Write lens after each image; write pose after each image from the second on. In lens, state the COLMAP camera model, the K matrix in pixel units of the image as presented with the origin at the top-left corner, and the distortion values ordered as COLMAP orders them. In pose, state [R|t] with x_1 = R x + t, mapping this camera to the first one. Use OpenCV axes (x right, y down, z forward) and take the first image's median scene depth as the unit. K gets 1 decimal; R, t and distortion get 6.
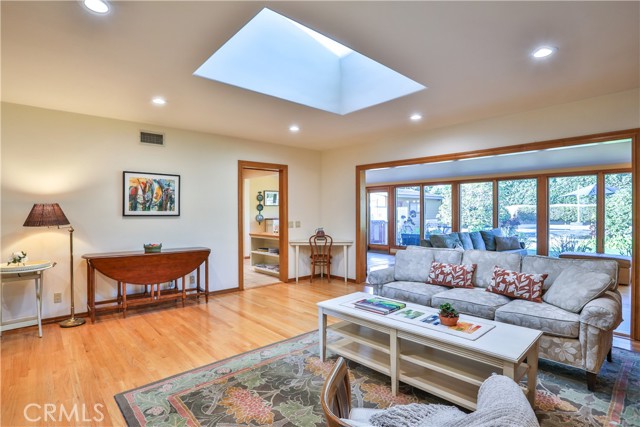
lens RADIAL K [[329.9, 0, 316.6], [0, 329.9, 209.7], [0, 0, 1]] dist [-0.064037, 0.024066]
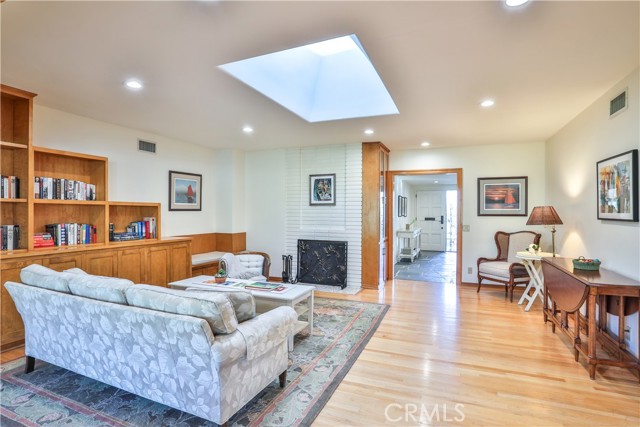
lens RADIAL K [[329.9, 0, 319.7], [0, 329.9, 215.7], [0, 0, 1]] dist [-0.064037, 0.024066]
pose [[-0.902396, 0.004391, -0.430885, 0.216029], [0.002963, 0.999988, 0.003985, 0.003552], [0.430898, 0.002320, -0.902398, 0.884494]]
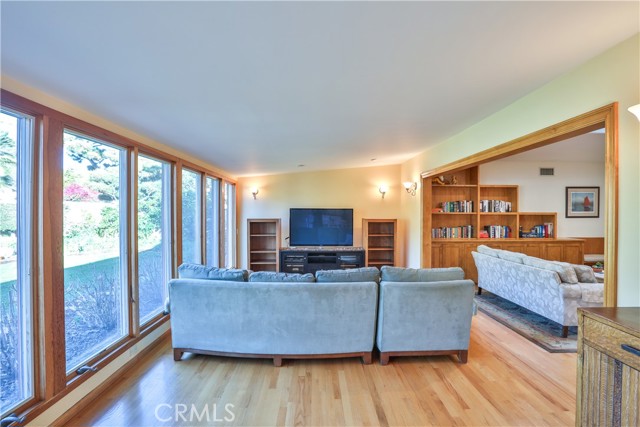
lens RADIAL K [[329.9, 0, 310.1], [0, 329.9, 212.5], [0, 0, 1]] dist [-0.064037, 0.024066]
pose [[-0.749796, -0.000025, 0.661669, 0.144073], [-0.004810, 0.999974, -0.005413, -0.013219], [-0.661651, -0.007241, -0.749777, 1.298475]]
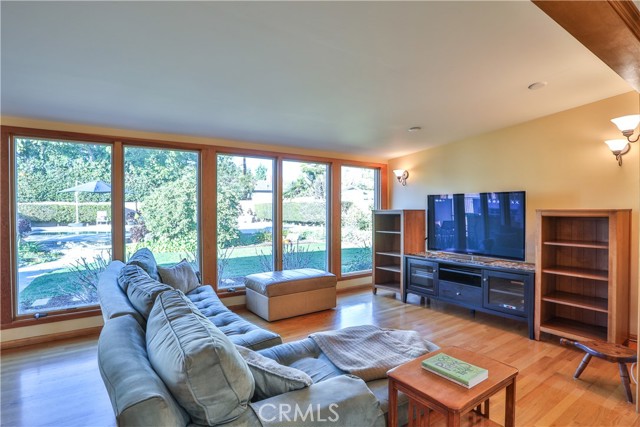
lens RADIAL K [[329.9, 0, 320.0], [0, 329.9, 211.4], [0, 0, 1]] dist [-0.064037, 0.024066]
pose [[0.123651, -0.002233, 0.992323, 0.152497], [-0.005787, 0.999979, 0.002972, 0.002529], [-0.992309, -0.006110, 0.123636, 0.741610]]
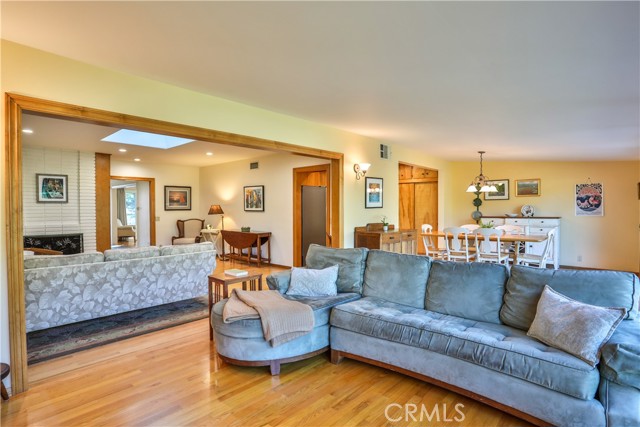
lens RADIAL K [[329.9, 0, 316.7], [0, 329.9, 213.5], [0, 0, 1]] dist [-0.064037, 0.024066]
pose [[0.114460, 0.020274, -0.993221, 0.837881], [0.010434, 0.999712, 0.021608, -0.001144], [0.993373, -0.012836, 0.114216, 0.752908]]
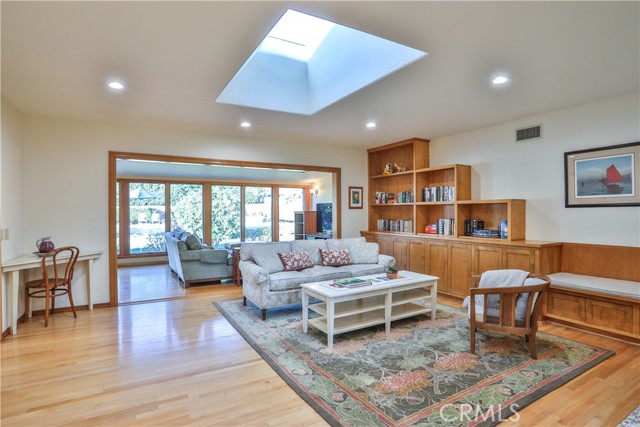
lens RADIAL K [[329.9, 0, 314.1], [0, 329.9, 211.2], [0, 0, 1]] dist [-0.064037, 0.024066]
pose [[0.212762, 0.004650, 0.977093, -0.439116], [-0.004024, 0.999984, -0.003883, 0.004671], [-0.977096, -0.003106, 0.212777, 0.339280]]
